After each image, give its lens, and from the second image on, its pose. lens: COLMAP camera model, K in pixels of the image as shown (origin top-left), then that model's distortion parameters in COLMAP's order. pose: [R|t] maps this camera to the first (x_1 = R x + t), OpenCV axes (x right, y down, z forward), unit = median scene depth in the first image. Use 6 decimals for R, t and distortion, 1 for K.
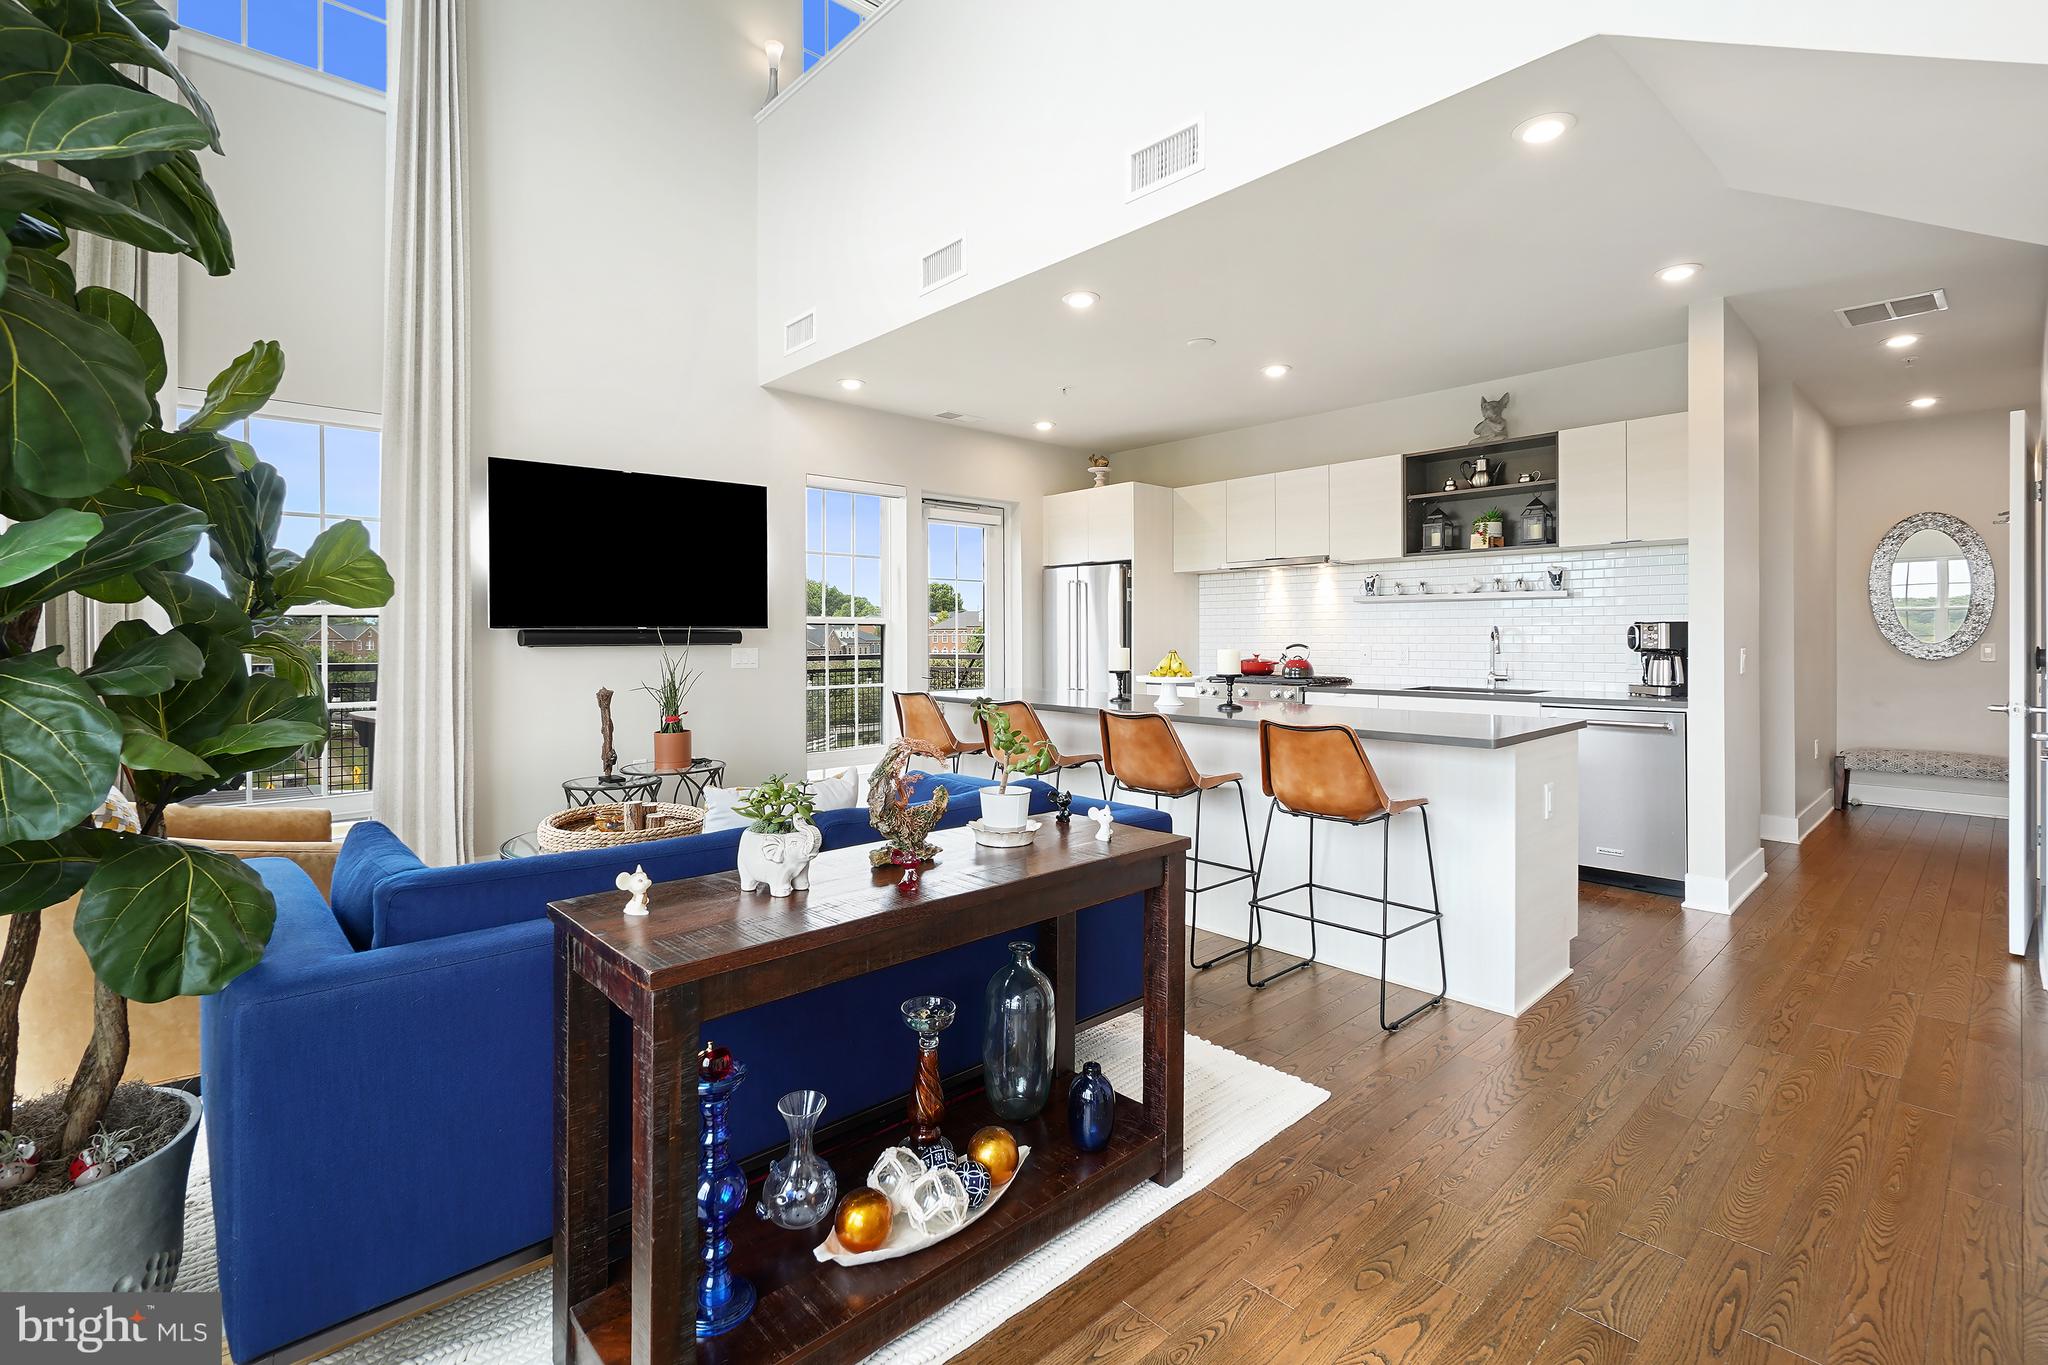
lens RADIAL K [[896.9, 0, 1018.3], [0, 896.9, 638.3], [0, 0, 1]] dist [-0.006425, 0.002643]
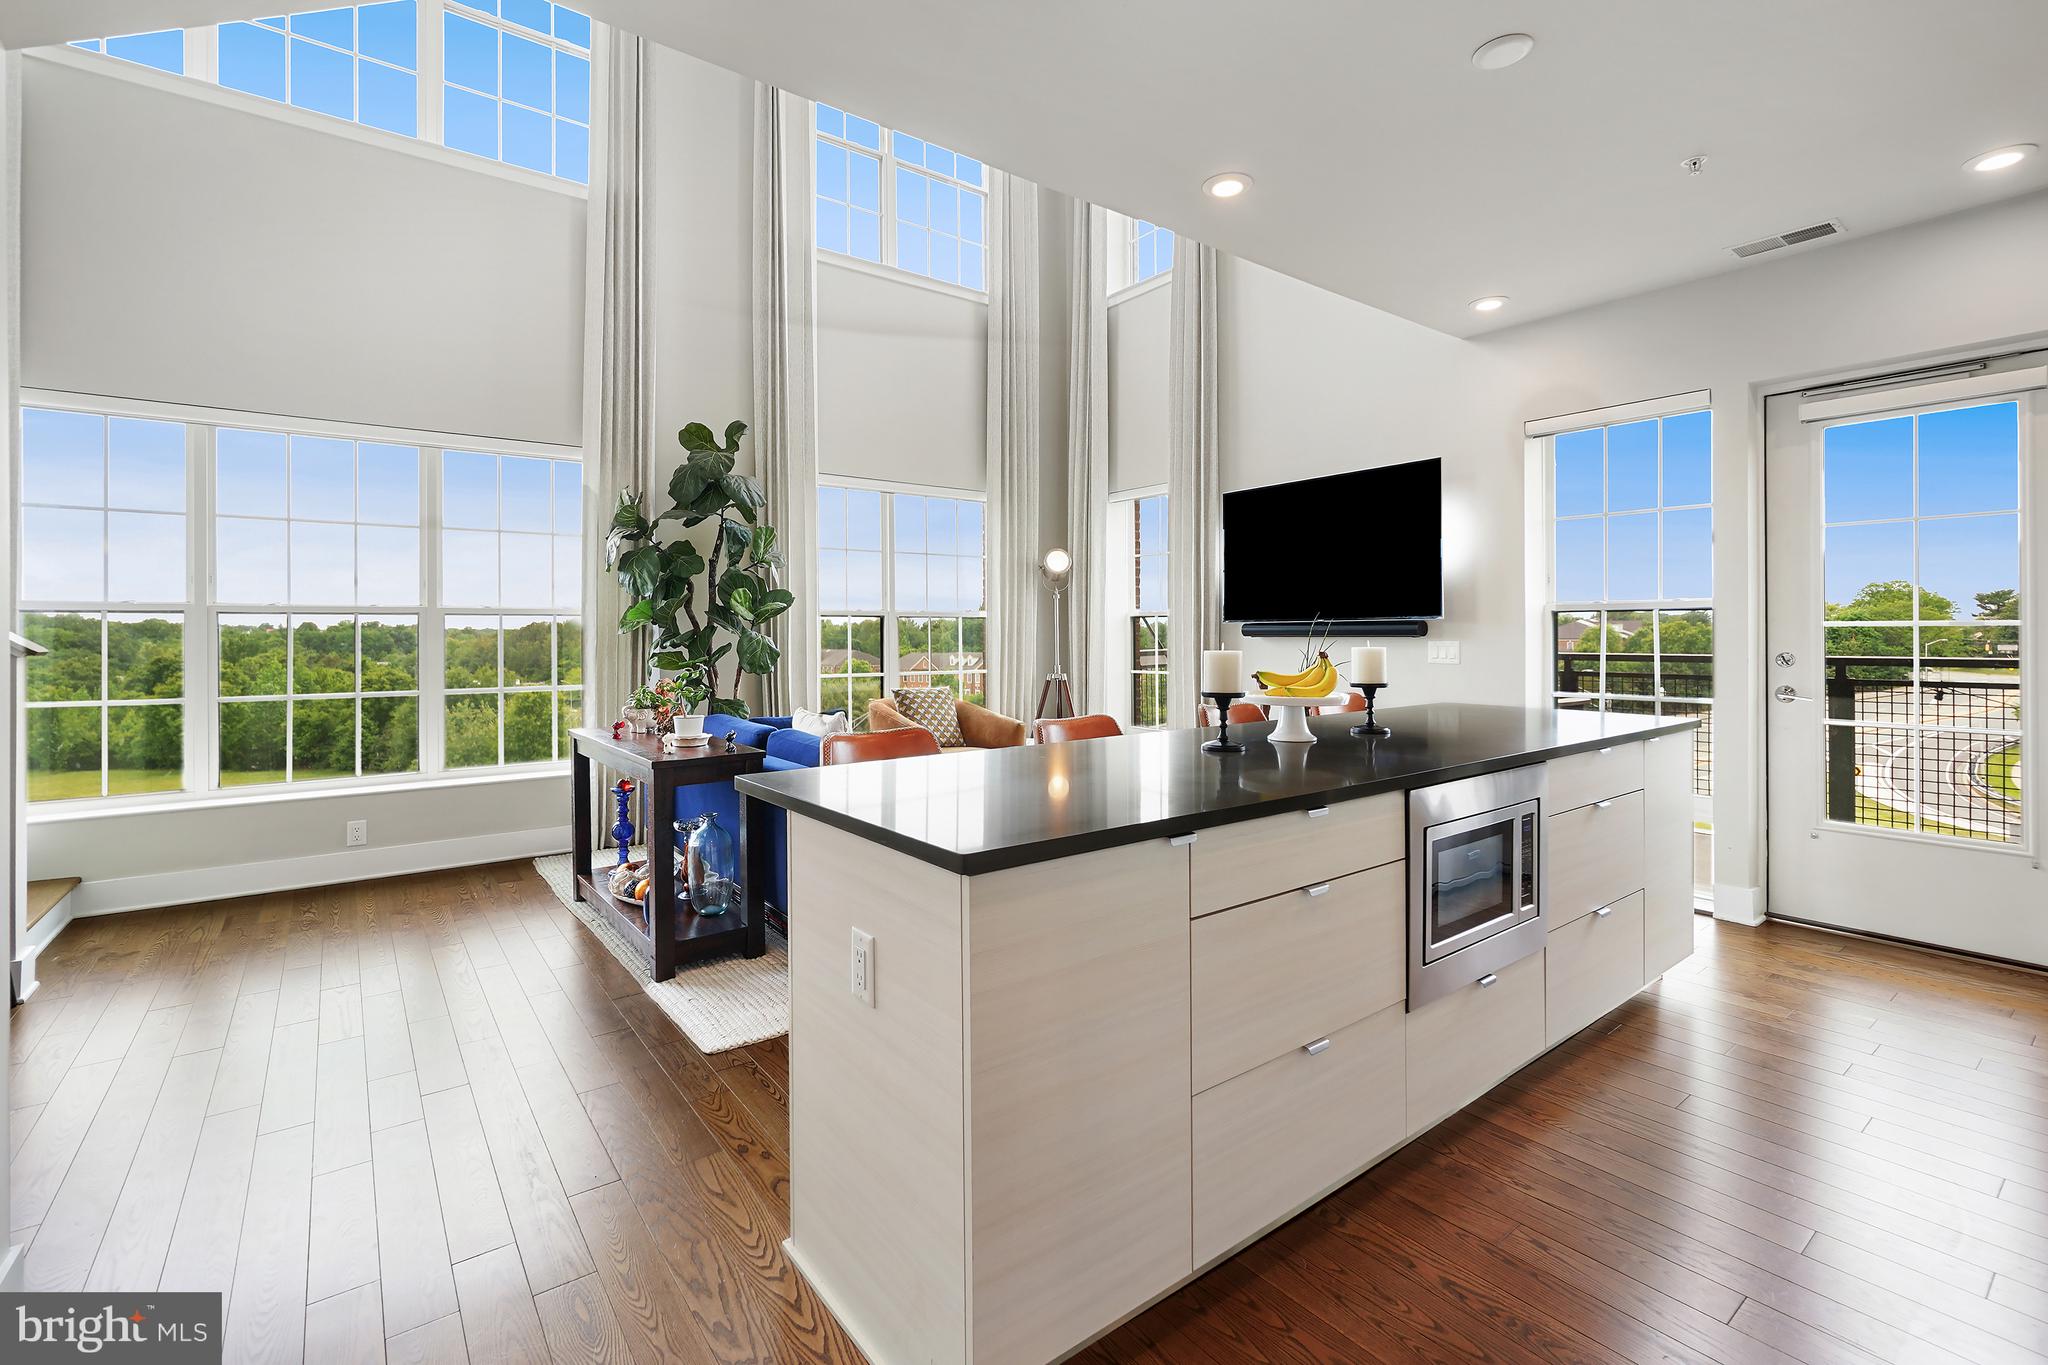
lens RADIAL K [[896.9, 0, 1020.7], [0, 896.9, 632.3], [0, 0, 1]] dist [-0.006425, 0.002643]
pose [[-0.098277, 0.004123, -0.995151, 0.626635], [0.001366, 0.999991, 0.004008, -0.001728], [0.995158, -0.000966, -0.098281, 0.674933]]
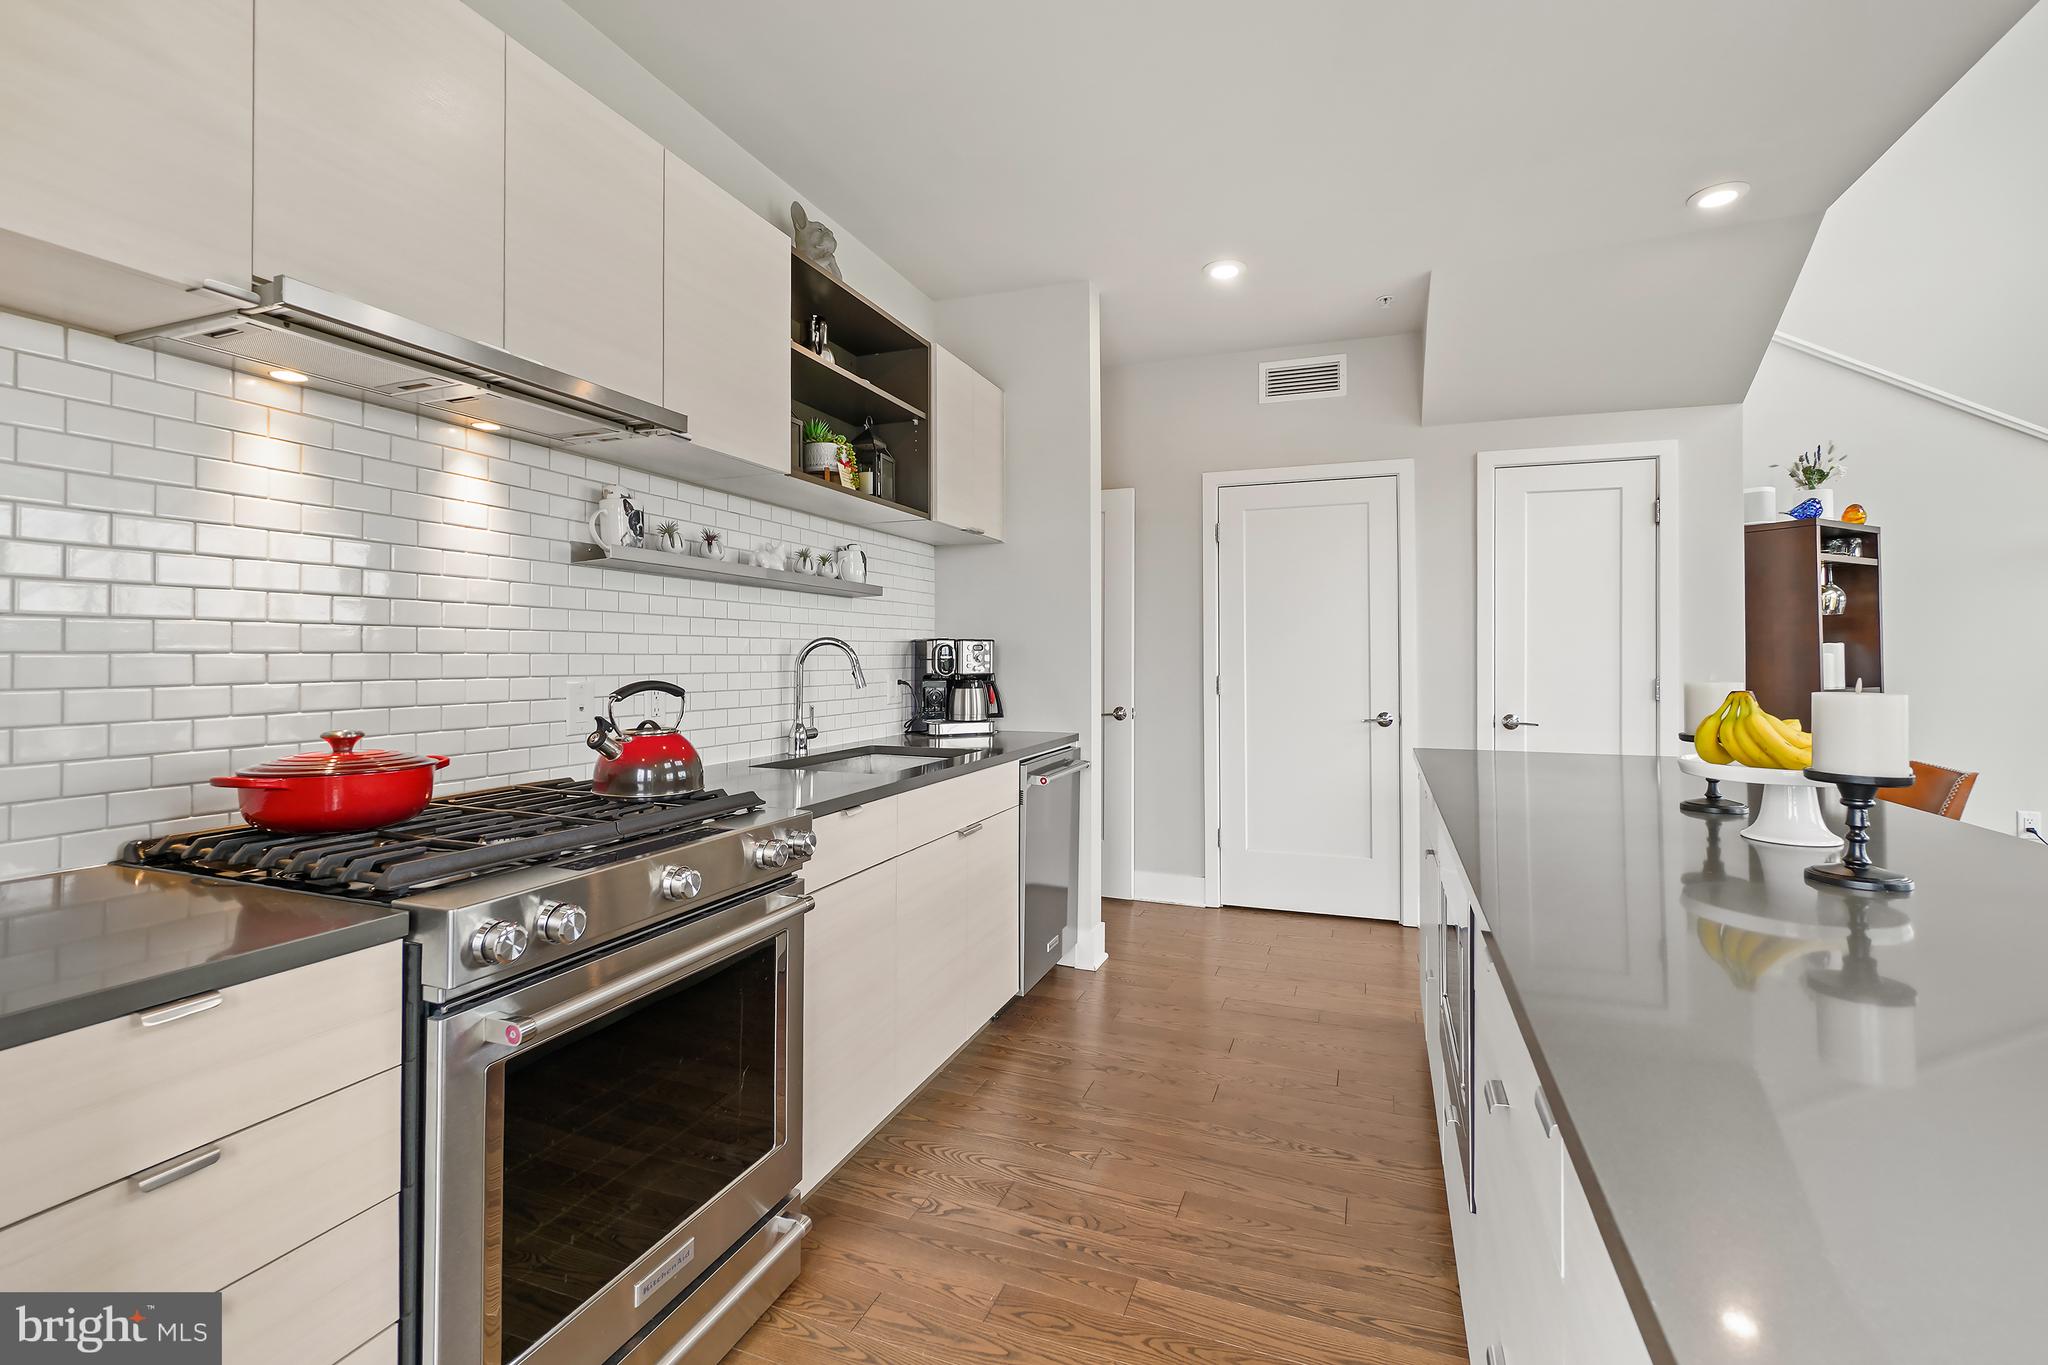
lens RADIAL K [[896.9, 0, 1018.7], [0, 896.9, 681.4], [0, 0, 1]] dist [-0.006425, 0.002643]
pose [[-0.448373, -0.016732, 0.893690, -0.013366], [0.006492, 0.999737, 0.021975, 0.001097], [-0.893823, 0.015655, -0.448147, 1.123128]]
